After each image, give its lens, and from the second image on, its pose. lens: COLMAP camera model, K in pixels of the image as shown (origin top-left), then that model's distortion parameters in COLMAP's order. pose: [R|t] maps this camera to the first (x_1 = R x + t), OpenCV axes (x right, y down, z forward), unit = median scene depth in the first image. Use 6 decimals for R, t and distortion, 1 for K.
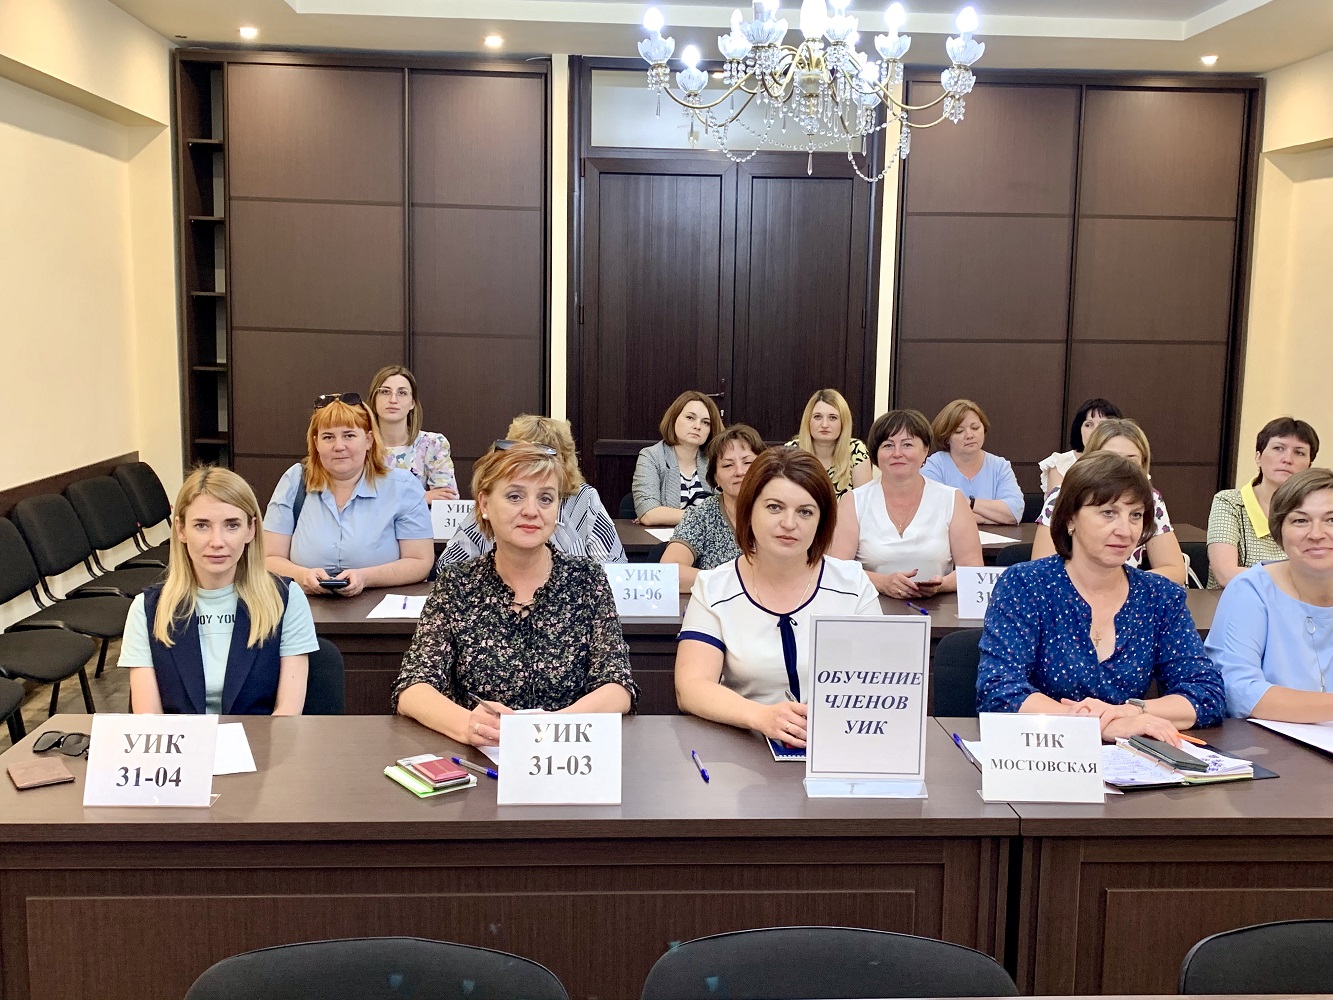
lens RADIAL K [[1275.4, 0, 666.5], [0, 1275.4, 500.0], [0, 0, 1]] dist [0.222797, -0.592076]
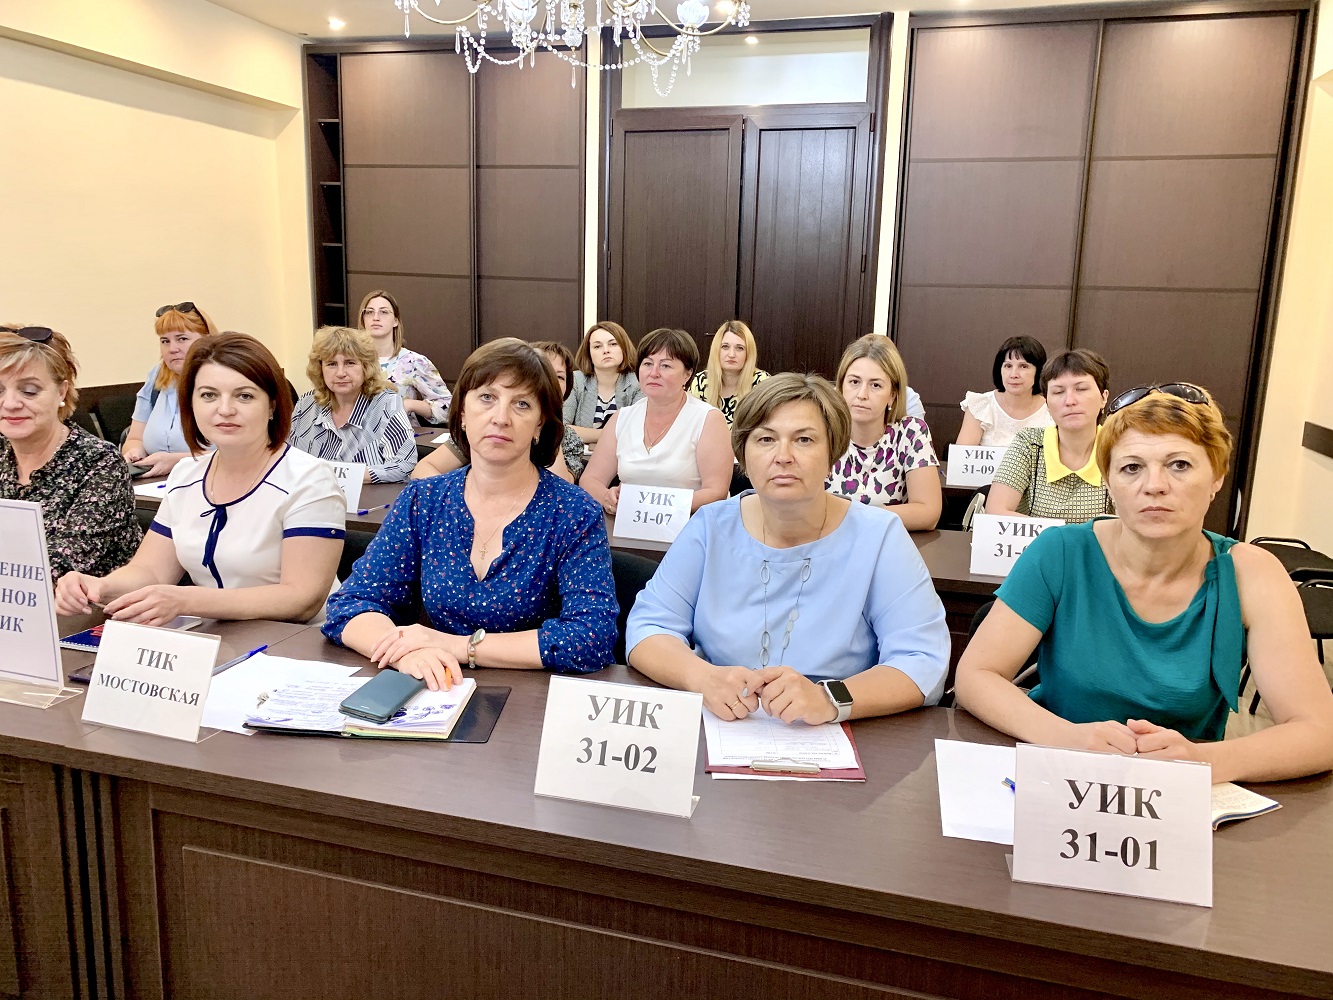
lens RADIAL K [[1010.5, 0, 631.9], [0, 1010.5, 500.2], [0, 0, 1]] dist [-0.001622, 0.005294]
pose [[0.943100, 0.074267, -0.324109, 0.320929], [-0.055796, 0.996263, 0.065930, 0.008827], [0.327795, -0.044094, 0.943719, 0.198790]]
